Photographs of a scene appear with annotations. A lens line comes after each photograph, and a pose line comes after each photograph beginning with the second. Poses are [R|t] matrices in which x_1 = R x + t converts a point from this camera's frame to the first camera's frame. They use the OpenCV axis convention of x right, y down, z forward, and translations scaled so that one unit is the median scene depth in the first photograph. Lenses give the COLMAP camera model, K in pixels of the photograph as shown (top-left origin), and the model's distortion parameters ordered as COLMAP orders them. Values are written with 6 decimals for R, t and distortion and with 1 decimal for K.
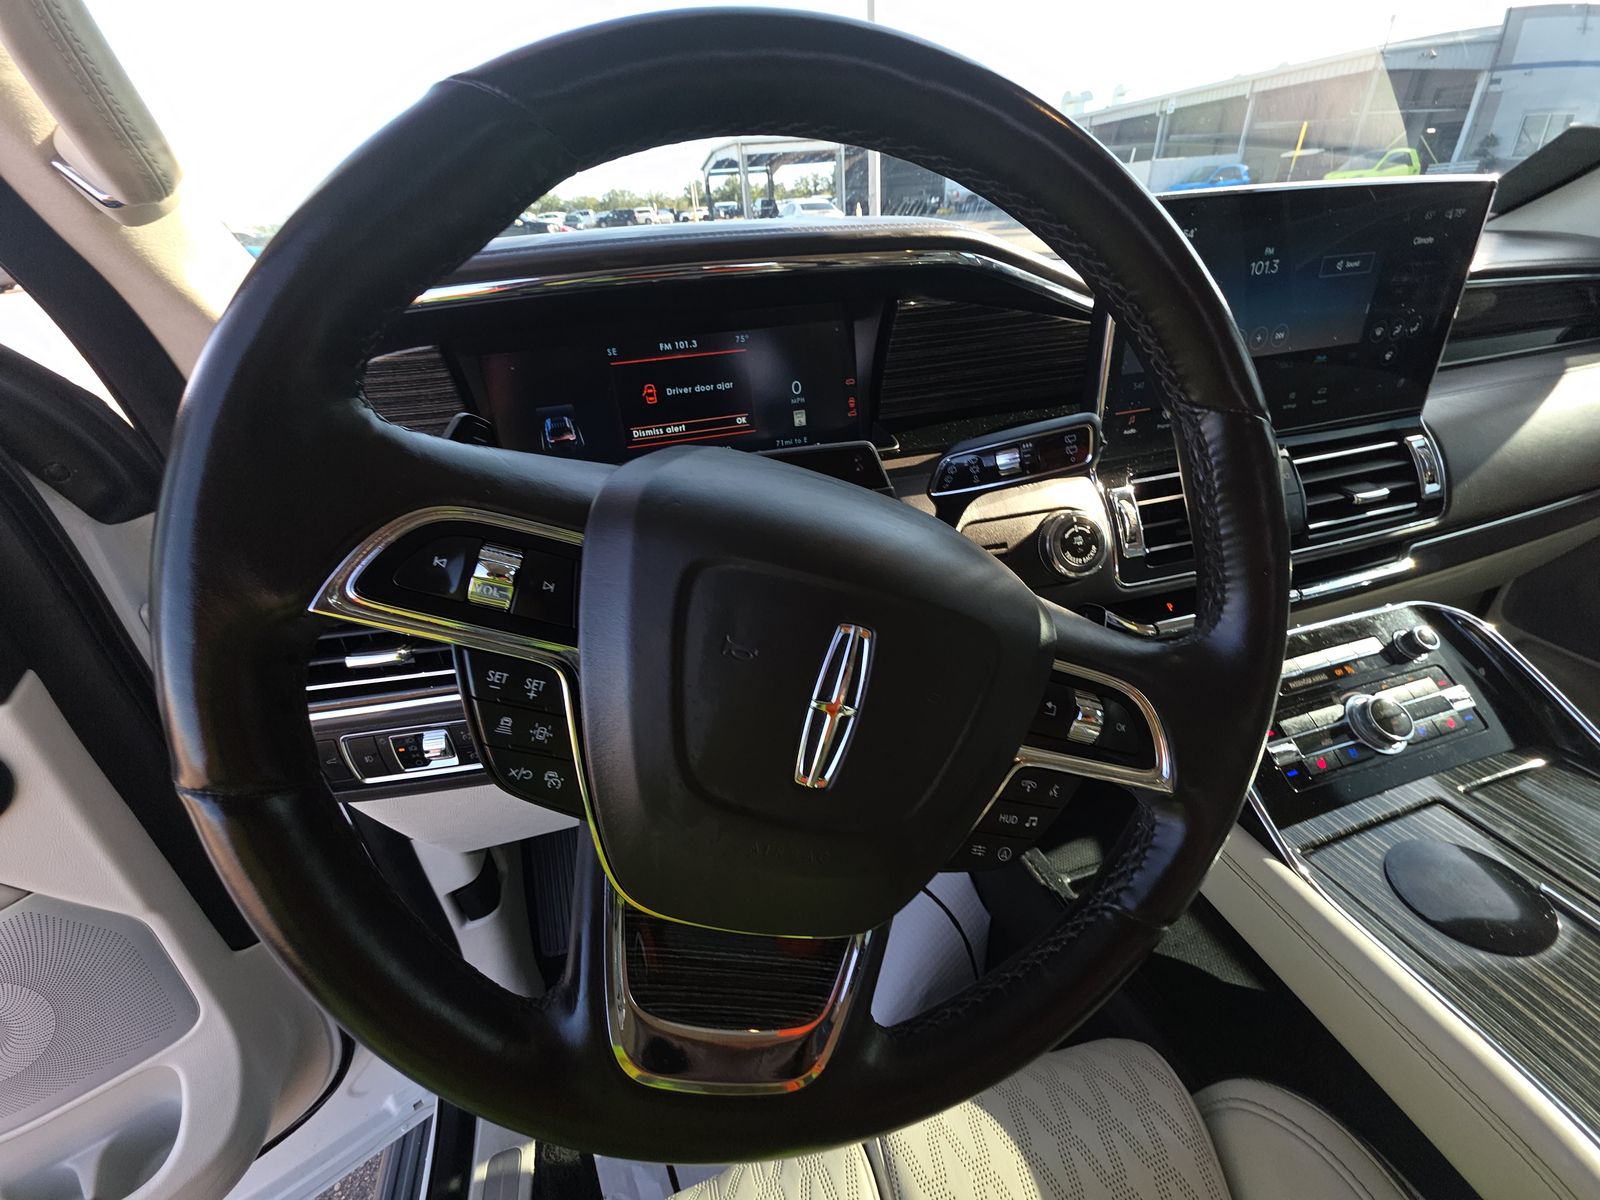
lens RADIAL K [[638.7, 0, 807.2], [0, 638.7, 602.3], [0, 0, 1]] dist [0.000969, -0.000157]
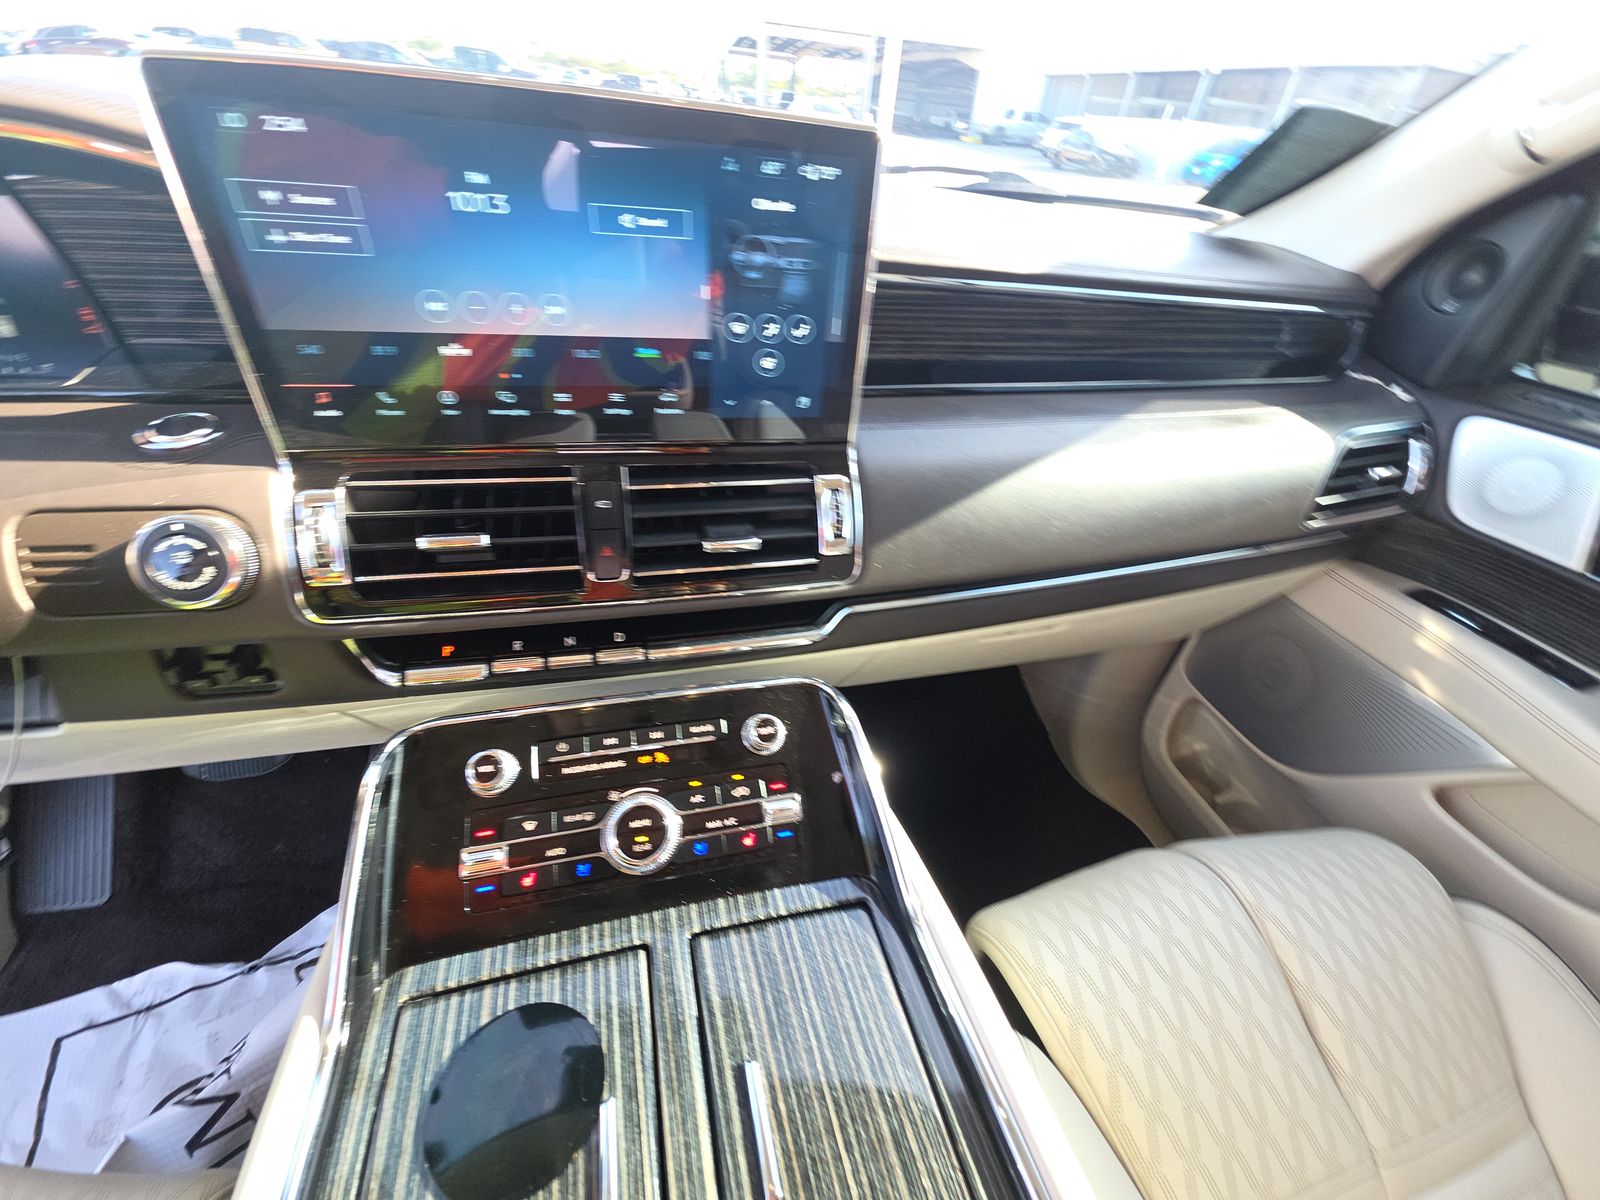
lens RADIAL K [[638.7, 0, 799.7], [0, 638.7, 600.6], [0, 0, 1]] dist [0.000969, -0.000157]
pose [[0.988941, 0.134238, 0.063049, 0.960542], [-0.140085, 0.985085, 0.099923, -0.195182], [-0.048695, -0.107650, 0.992996, 0.224736]]
